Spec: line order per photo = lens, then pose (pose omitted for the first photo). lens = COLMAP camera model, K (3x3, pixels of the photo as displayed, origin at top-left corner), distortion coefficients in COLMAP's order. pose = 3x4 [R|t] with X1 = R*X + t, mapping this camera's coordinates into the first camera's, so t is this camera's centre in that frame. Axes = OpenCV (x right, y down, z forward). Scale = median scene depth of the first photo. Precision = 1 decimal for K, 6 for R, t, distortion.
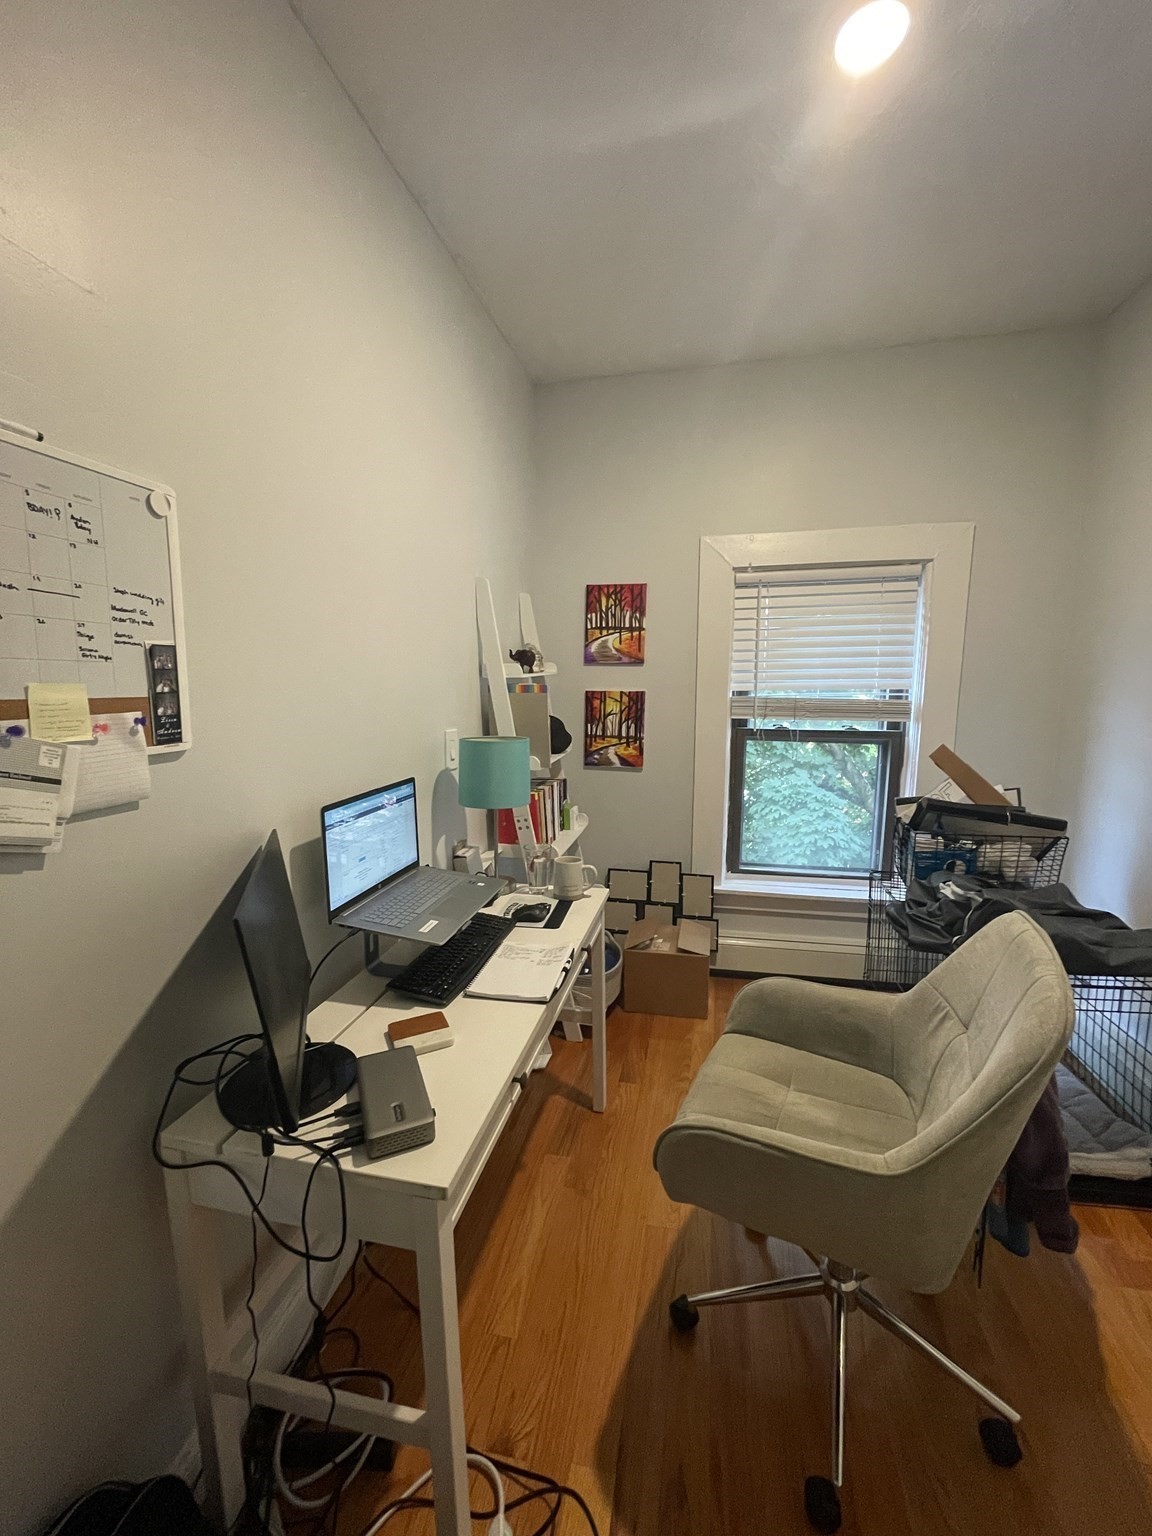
lens RADIAL K [[622.3, 0, 579.9], [0, 622.3, 771.8], [0, 0, 1]] dist [-0.000717, -0.000146]
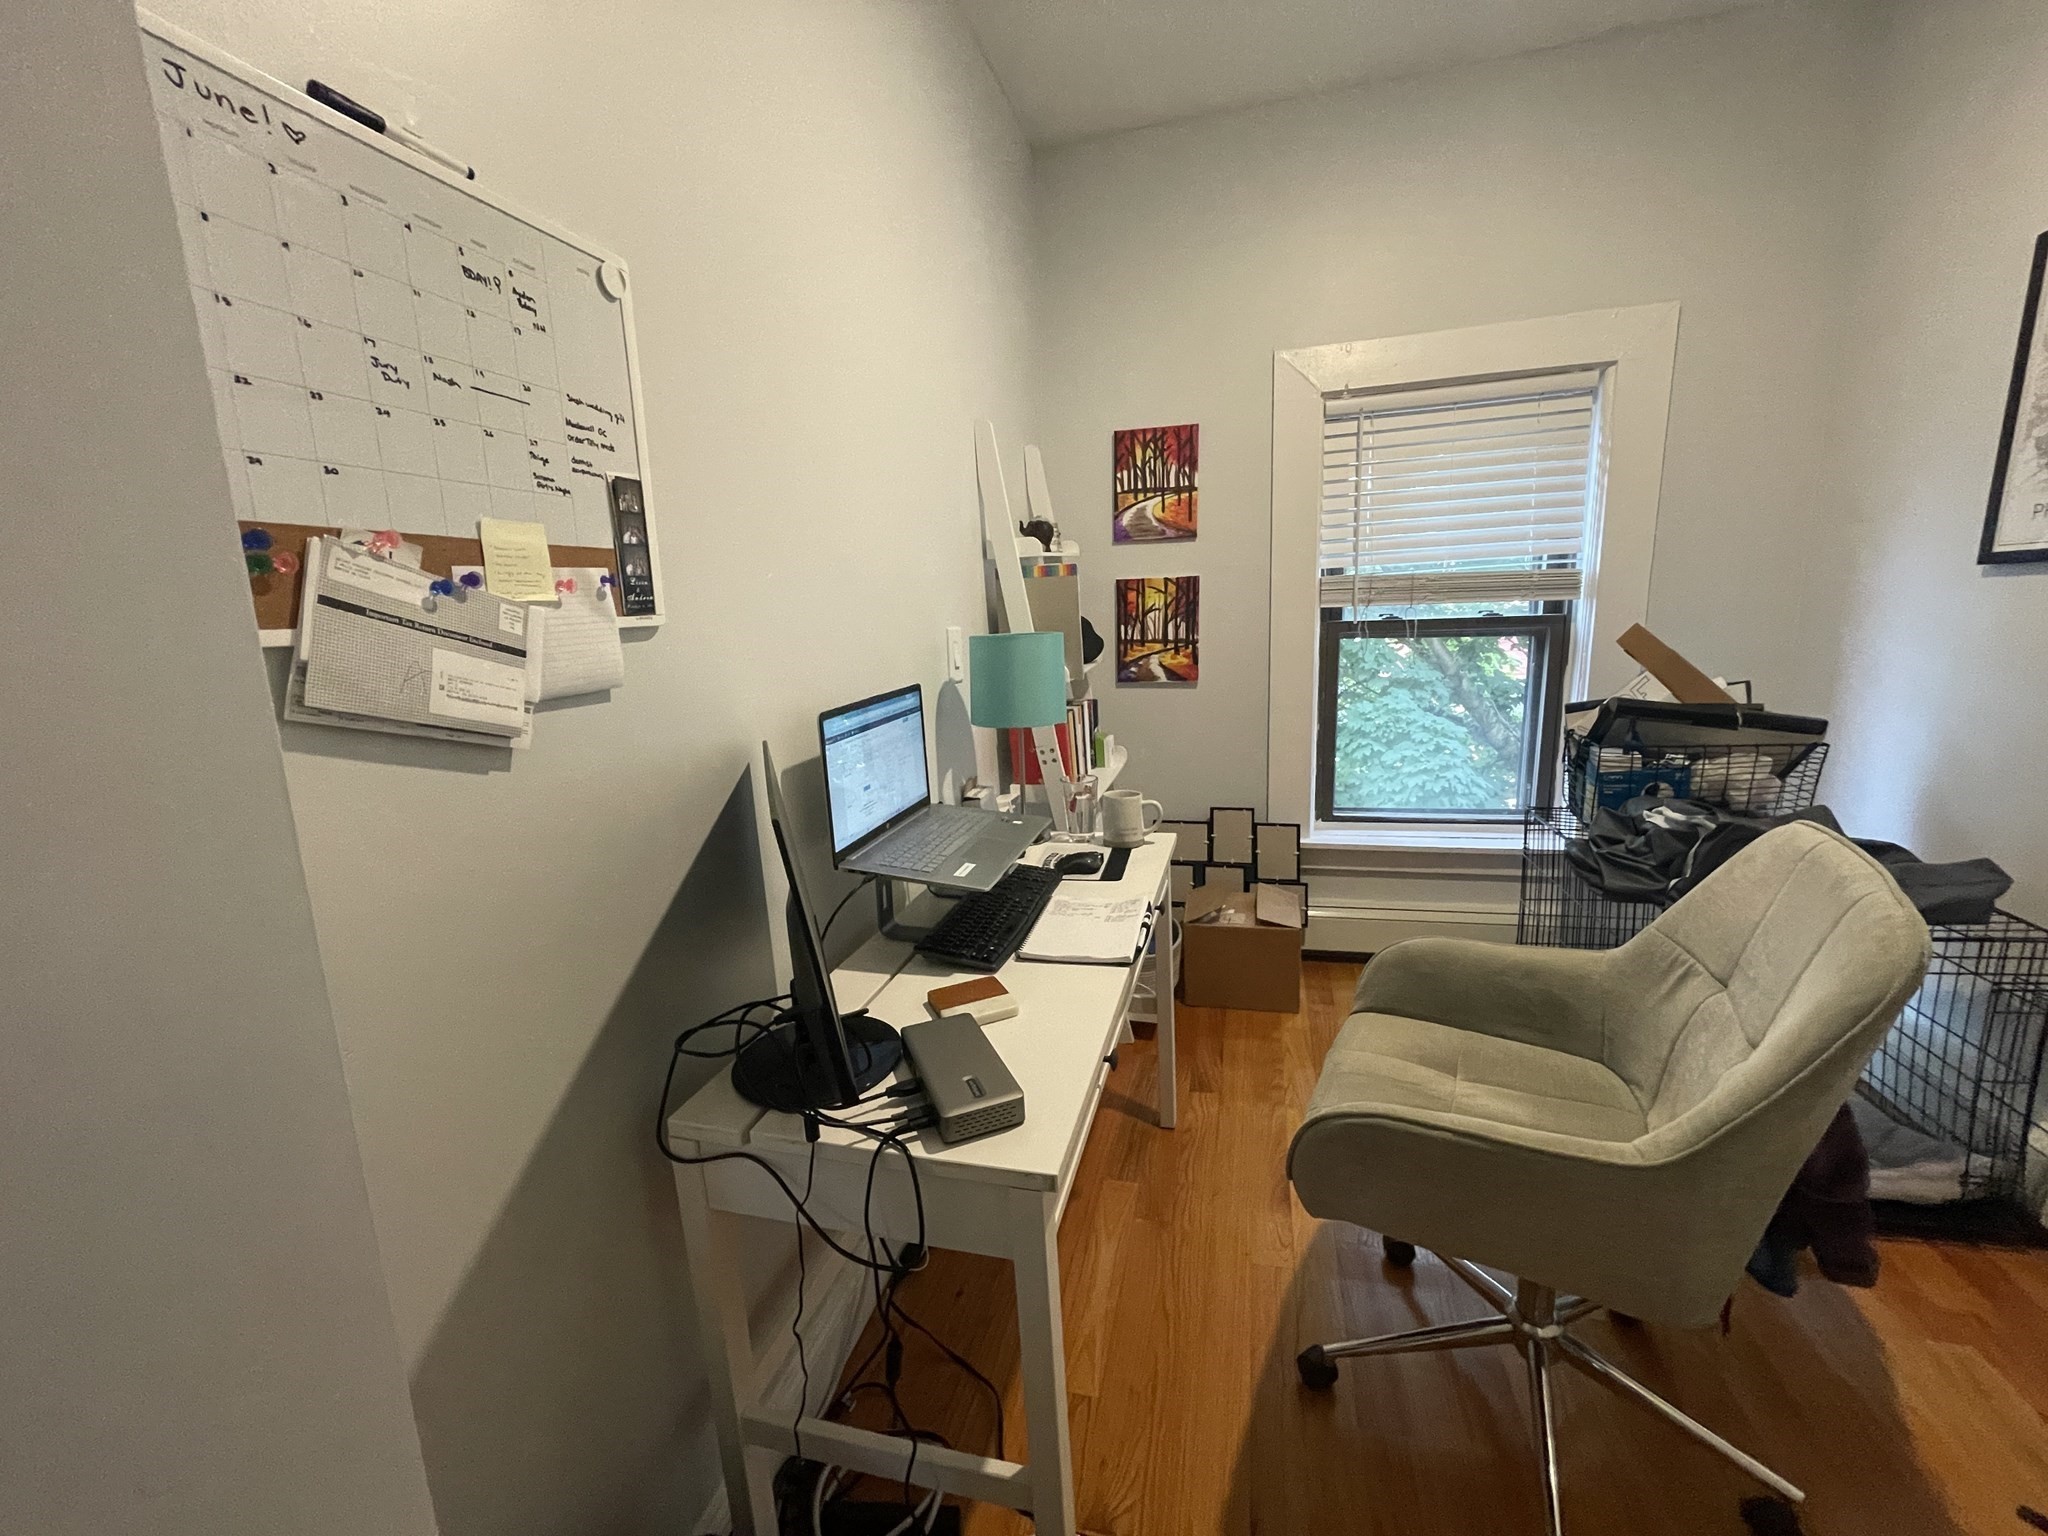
lens RADIAL K [[829.7, 0, 1023.9], [0, 829.7, 770.9], [0, 0, 1]] dist [-0.000717, -0.000146]
pose [[0.997820, -0.033229, -0.057010, -0.106168], [0.036506, 0.997682, 0.057433, 0.071275], [0.054970, -0.059389, 0.996720, 0.014689]]
